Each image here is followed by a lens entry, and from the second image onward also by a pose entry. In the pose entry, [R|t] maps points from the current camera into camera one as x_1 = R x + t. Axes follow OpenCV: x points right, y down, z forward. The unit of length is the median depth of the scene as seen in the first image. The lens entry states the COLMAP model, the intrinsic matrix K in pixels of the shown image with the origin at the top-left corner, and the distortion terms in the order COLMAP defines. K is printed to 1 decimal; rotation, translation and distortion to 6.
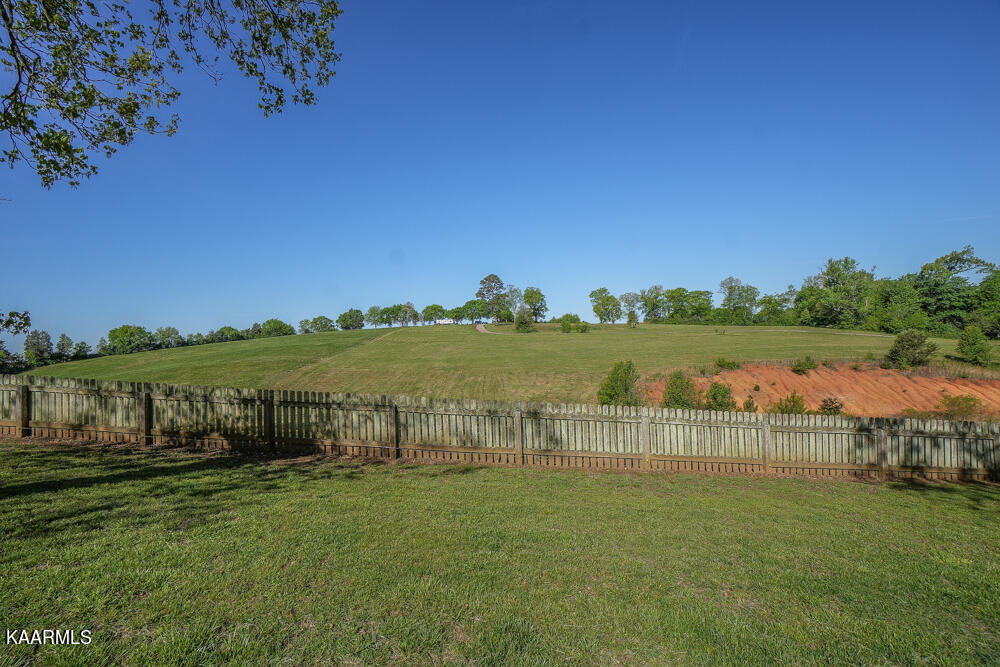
lens RADIAL K [[445.4, 0, 500.0], [0, 445.4, 339.9], [0, 0, 1]] dist [-0.058197, 0.018121]
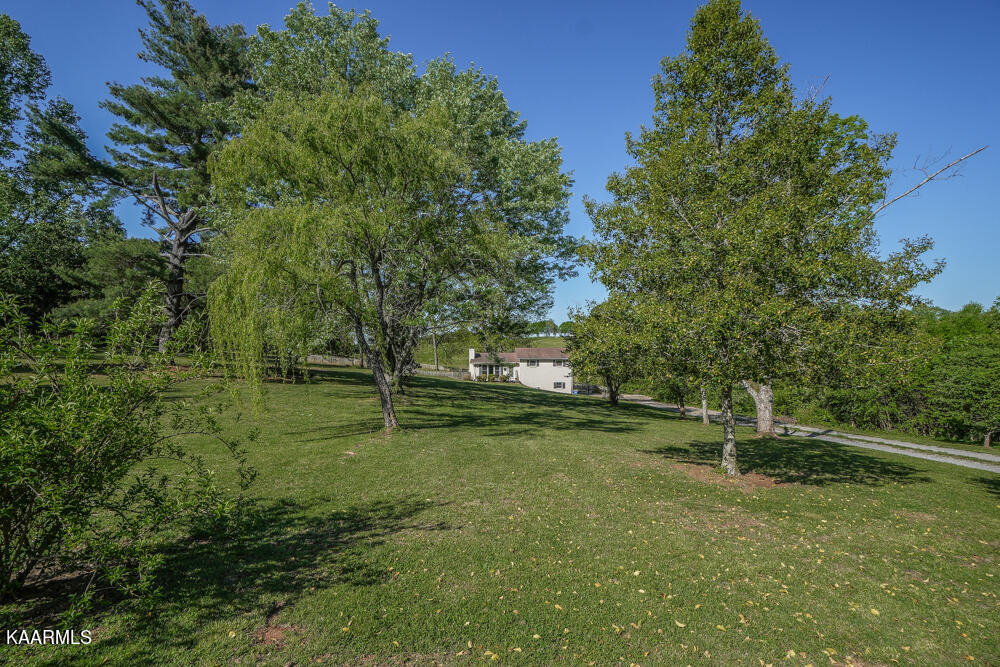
lens RADIAL K [[445.4, 0, 502.3], [0, 445.4, 339.6], [0, 0, 1]] dist [-0.058197, 0.018121]
pose [[0.926569, 0.032022, -0.374760, 0.269150], [-0.030783, 0.999483, 0.009292, -0.043713], [0.374864, 0.002927, 0.927075, -0.526086]]
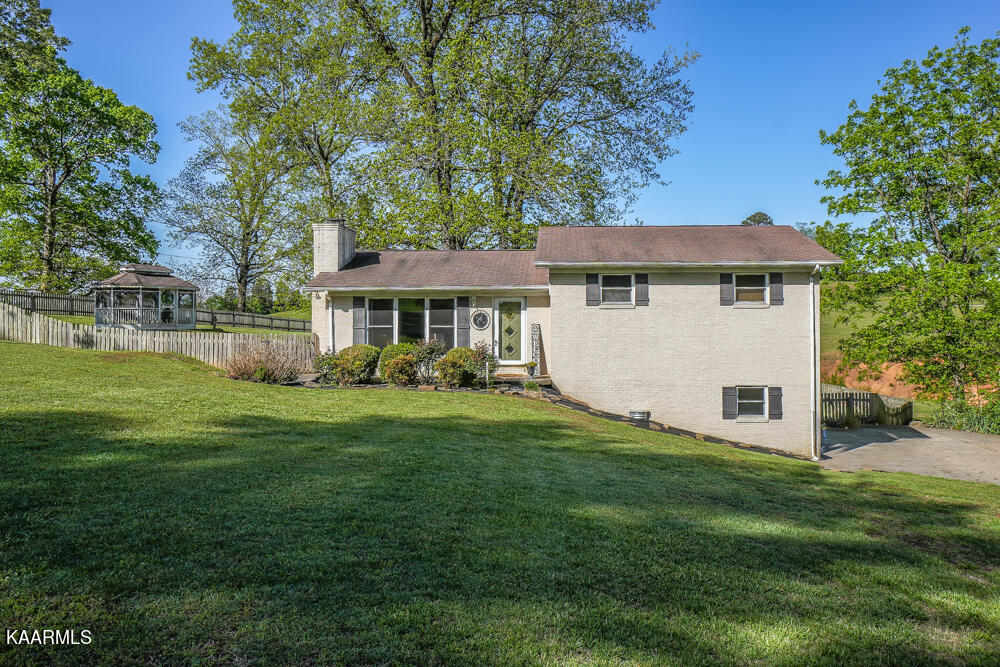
lens RADIAL K [[748.9, 0, 540.8], [0, 748.9, 314.7], [0, 0, 1]] dist [0.028965, 0.019385]
pose [[0.909802, 0.044502, -0.412649, 0.190439], [-0.031882, 0.998791, 0.037422, -0.020312], [0.413816, -0.020890, 0.910121, -0.278505]]
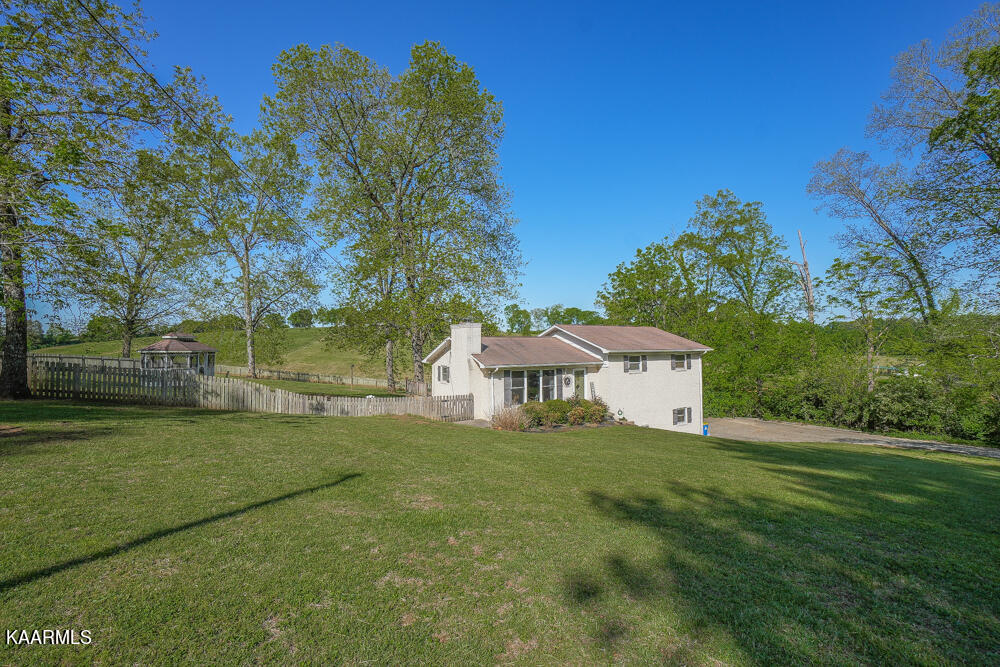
lens RADIAL K [[445.4, 0, 498.4], [0, 445.4, 330.3], [0, 0, 1]] dist [-0.058197, 0.018121]
pose [[0.993718, 0.045396, 0.102297, 0.088161], [-0.043743, 0.998874, -0.018353, -0.026560], [-0.103015, 0.013763, 0.994585, -0.298178]]
